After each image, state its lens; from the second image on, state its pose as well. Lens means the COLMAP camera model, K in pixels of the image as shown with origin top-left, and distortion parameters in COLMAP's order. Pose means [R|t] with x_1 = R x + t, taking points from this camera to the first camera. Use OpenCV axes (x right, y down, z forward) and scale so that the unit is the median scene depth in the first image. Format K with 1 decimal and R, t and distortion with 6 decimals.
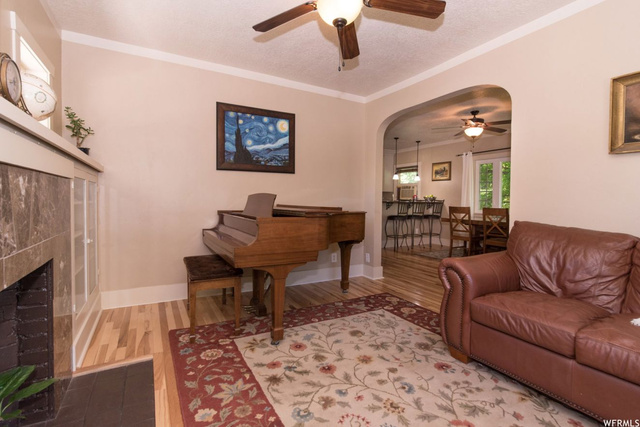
lens RADIAL K [[299.1, 0, 321.5], [0, 299.1, 208.9], [0, 0, 1]] dist [-0.005564, -0.000064]
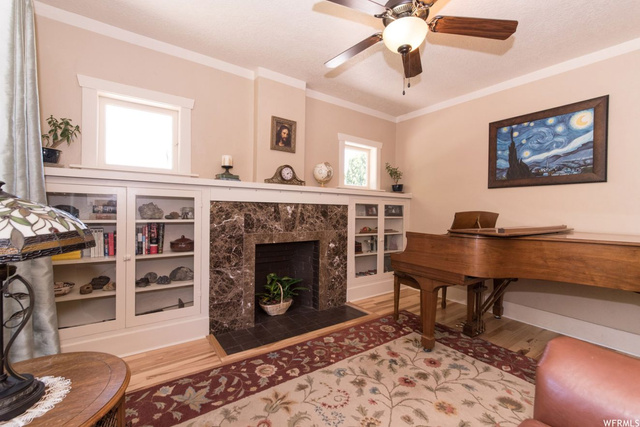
lens RADIAL K [[270.3, 0, 318.9], [0, 270.3, 215.5], [0, 0, 1]] dist [-0.004244, -0.000301]
pose [[0.116520, 0.006579, -0.993167, 0.629370], [-0.048501, 0.998823, 0.000926, -0.013878], [0.992003, 0.048061, 0.116701, 0.395583]]
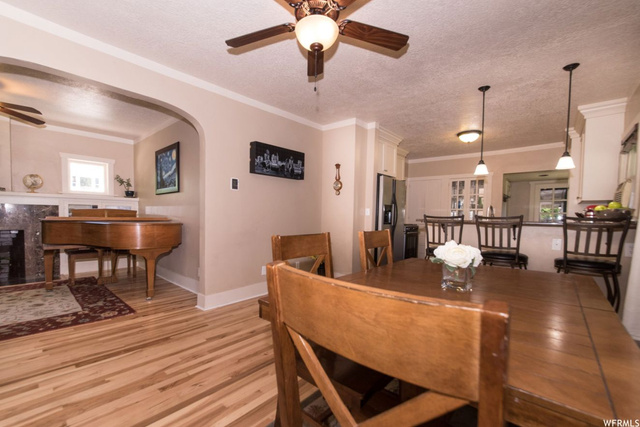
lens RADIAL K [[281.0, 0, 323.2], [0, 281.0, 217.5], [0, 0, 1]] dist [-0.002212, 0.000232]
pose [[0.334961, 0.033593, -0.941633, 1.694715], [-0.044252, 0.998822, 0.019892, -0.100445], [0.941192, 0.035006, 0.336053, 1.659198]]
